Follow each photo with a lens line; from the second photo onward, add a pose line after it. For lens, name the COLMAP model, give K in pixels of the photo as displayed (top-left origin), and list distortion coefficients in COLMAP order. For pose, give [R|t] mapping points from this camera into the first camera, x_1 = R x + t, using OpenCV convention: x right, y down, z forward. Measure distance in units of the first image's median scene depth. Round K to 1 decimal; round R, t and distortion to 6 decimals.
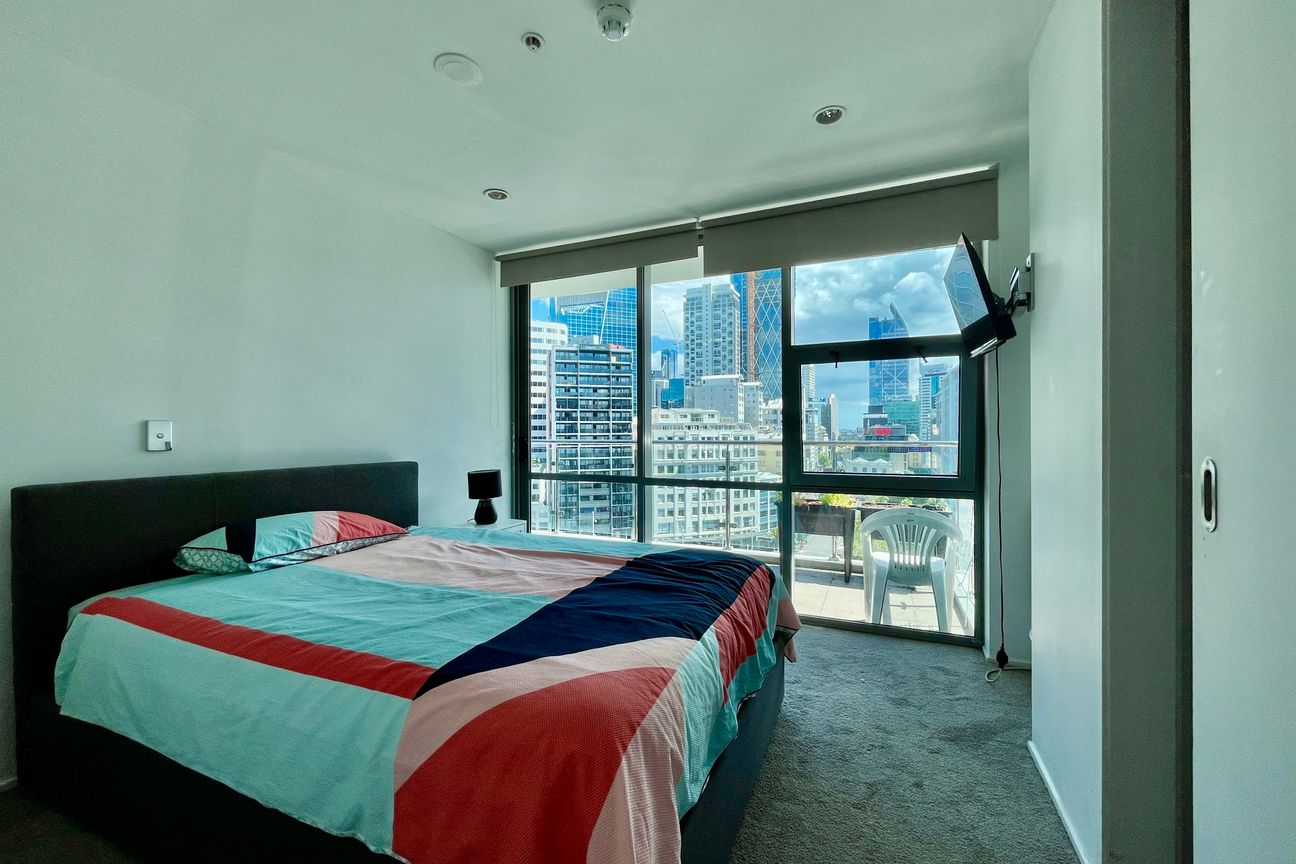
lens RADIAL K [[526.0, 0, 644.3], [0, 526.0, 431.6], [0, 0, 1]] dist [-0.001585, 0.000241]
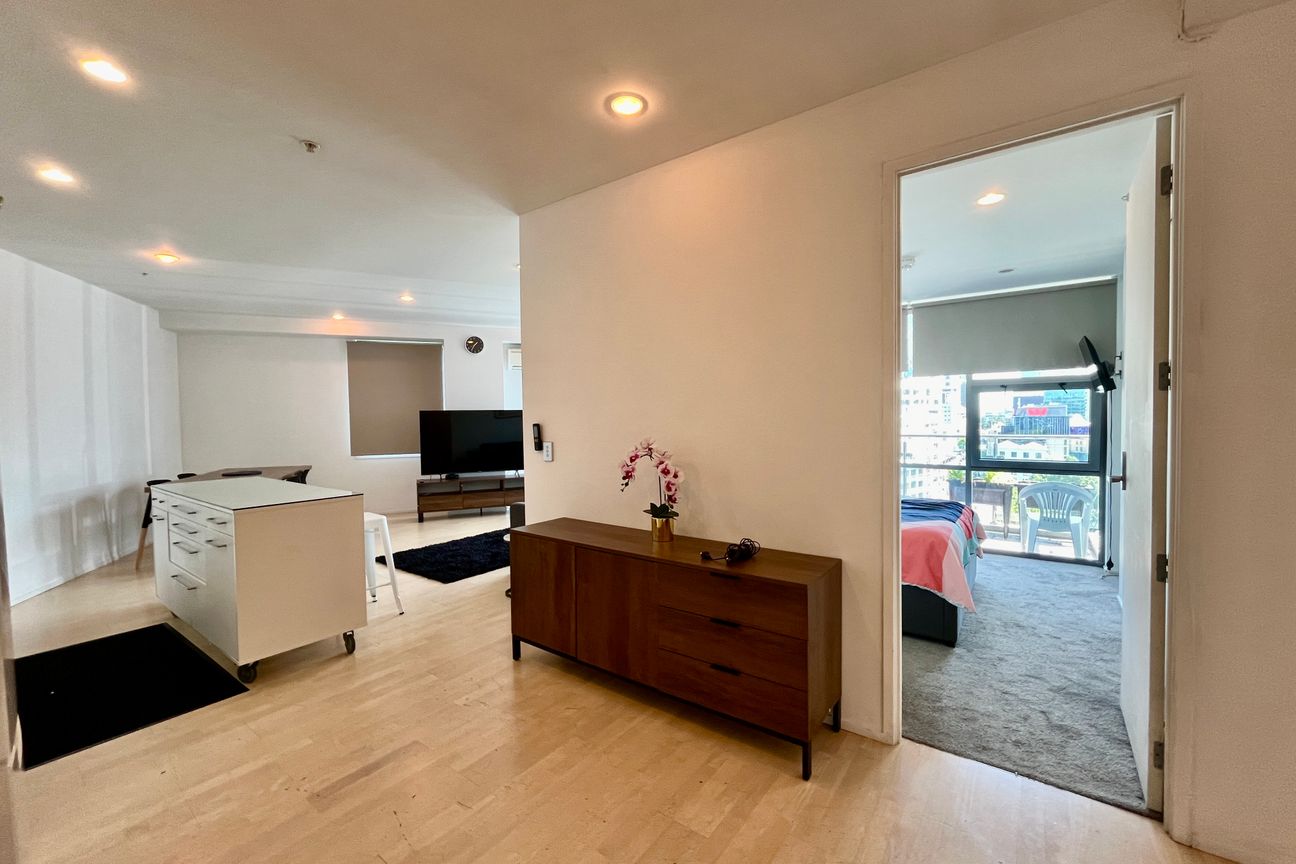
lens RADIAL K [[526.0, 0, 644.3], [0, 526.0, 431.6], [0, 0, 1]] dist [-0.001585, 0.000241]
pose [[0.976724, -0.002642, -0.214481, -0.362415], [0.009759, 0.999436, 0.032130, -0.068909], [0.214276, -0.033476, 0.976199, -0.802180]]
